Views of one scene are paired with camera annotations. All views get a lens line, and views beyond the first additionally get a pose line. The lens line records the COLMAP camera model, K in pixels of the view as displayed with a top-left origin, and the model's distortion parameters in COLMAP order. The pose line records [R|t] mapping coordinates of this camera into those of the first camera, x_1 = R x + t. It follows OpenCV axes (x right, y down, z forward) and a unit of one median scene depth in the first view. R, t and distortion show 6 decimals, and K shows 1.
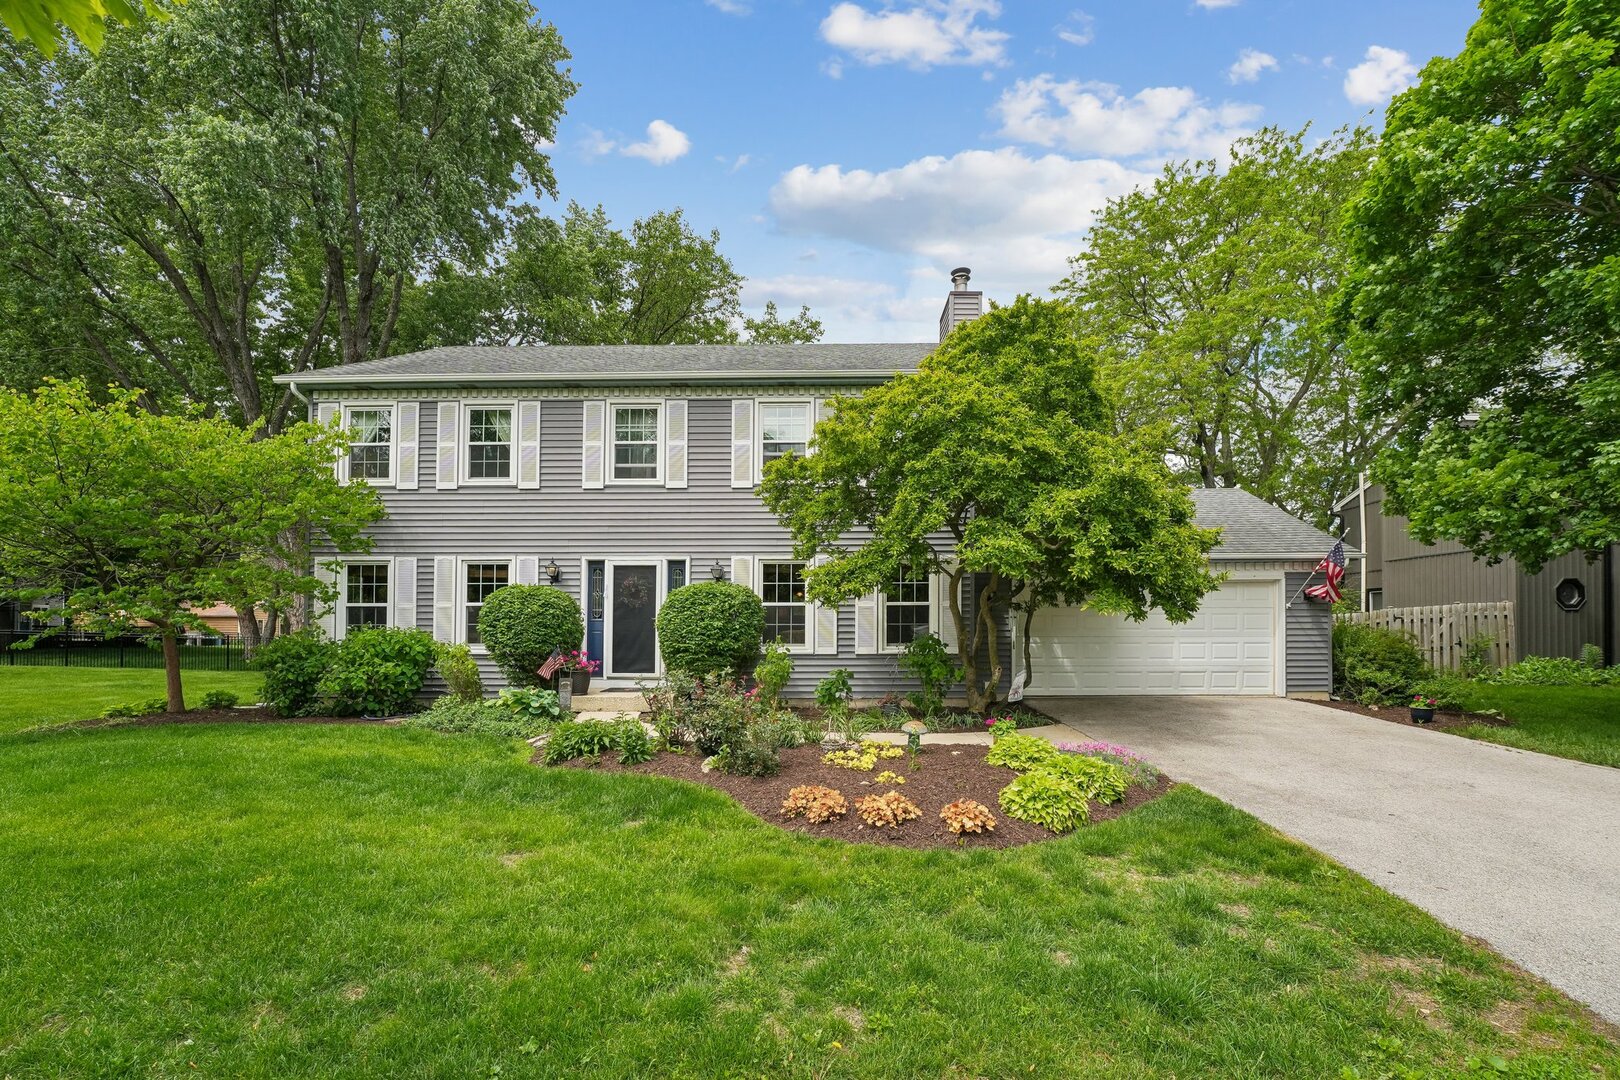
lens RADIAL K [[684.5, 0, 809.7], [0, 684.5, 560.5], [0, 0, 1]] dist [-0.002117, -0.000066]
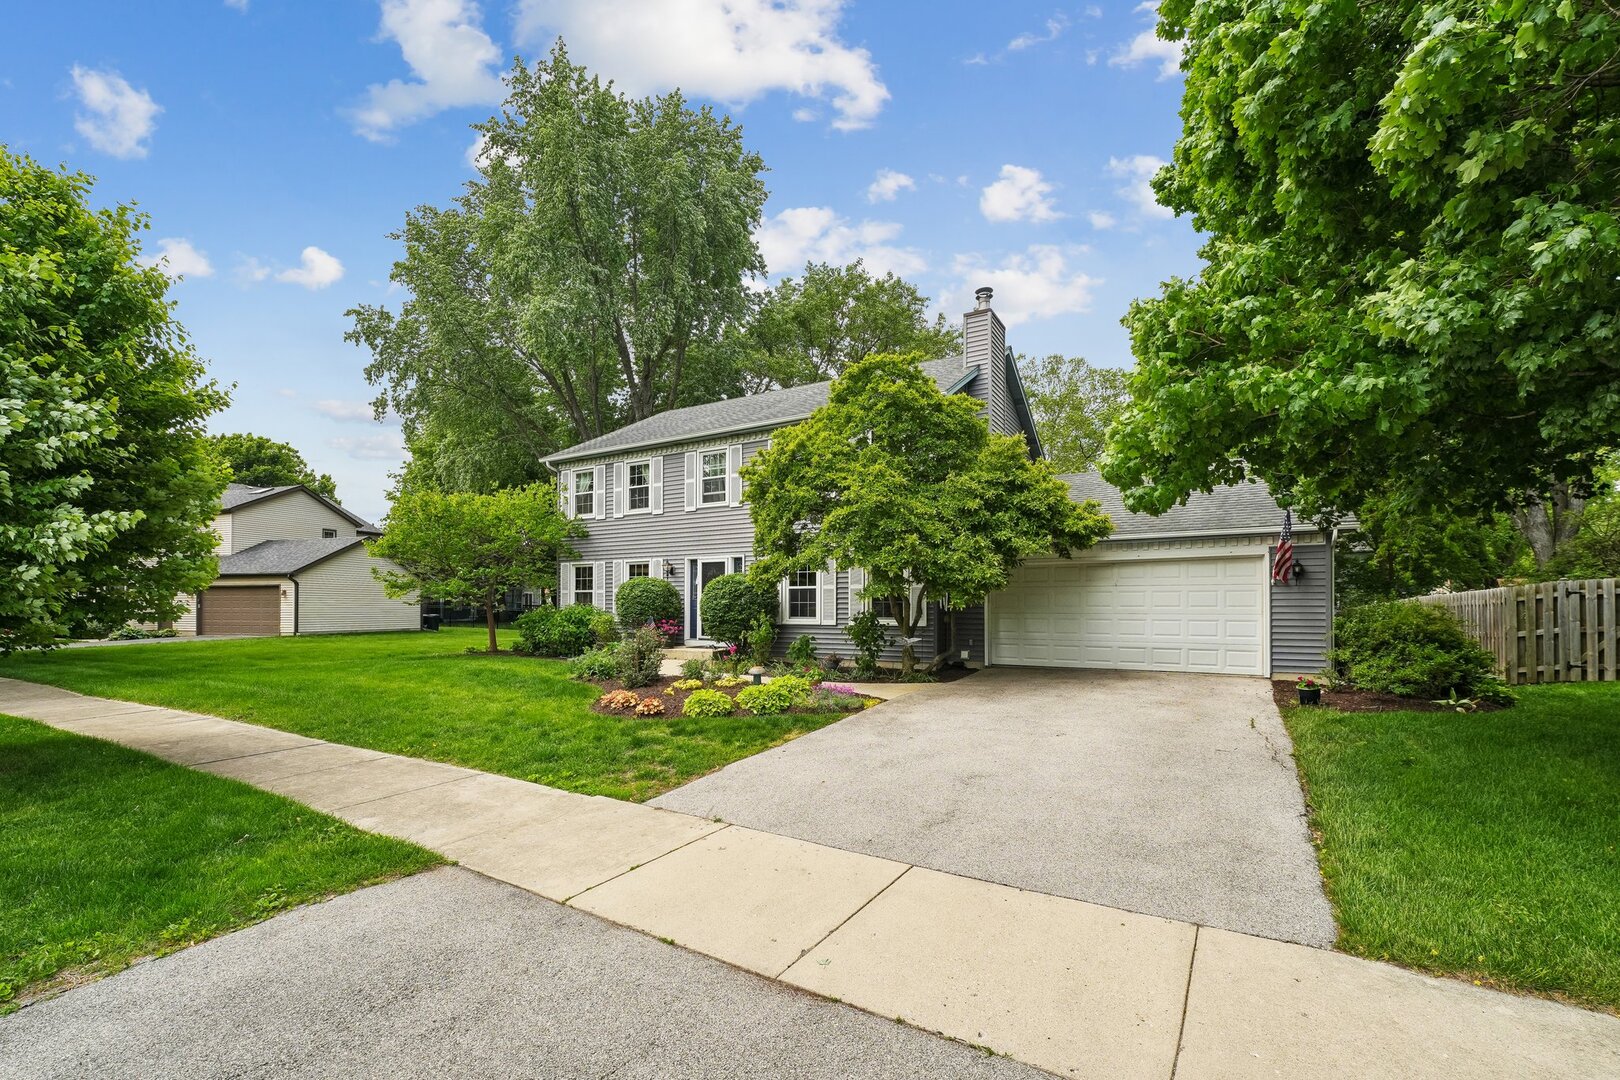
lens RADIAL K [[650.0, 0, 805.1], [0, 650.0, 549.0], [0, 0, 1]] dist [0.000571, -0.000003]
pose [[0.877633, -0.041712, -0.477515, 0.565030], [0.045871, 0.998943, -0.002953, -0.007637], [0.477134, -0.019313, 0.878618, -0.119951]]
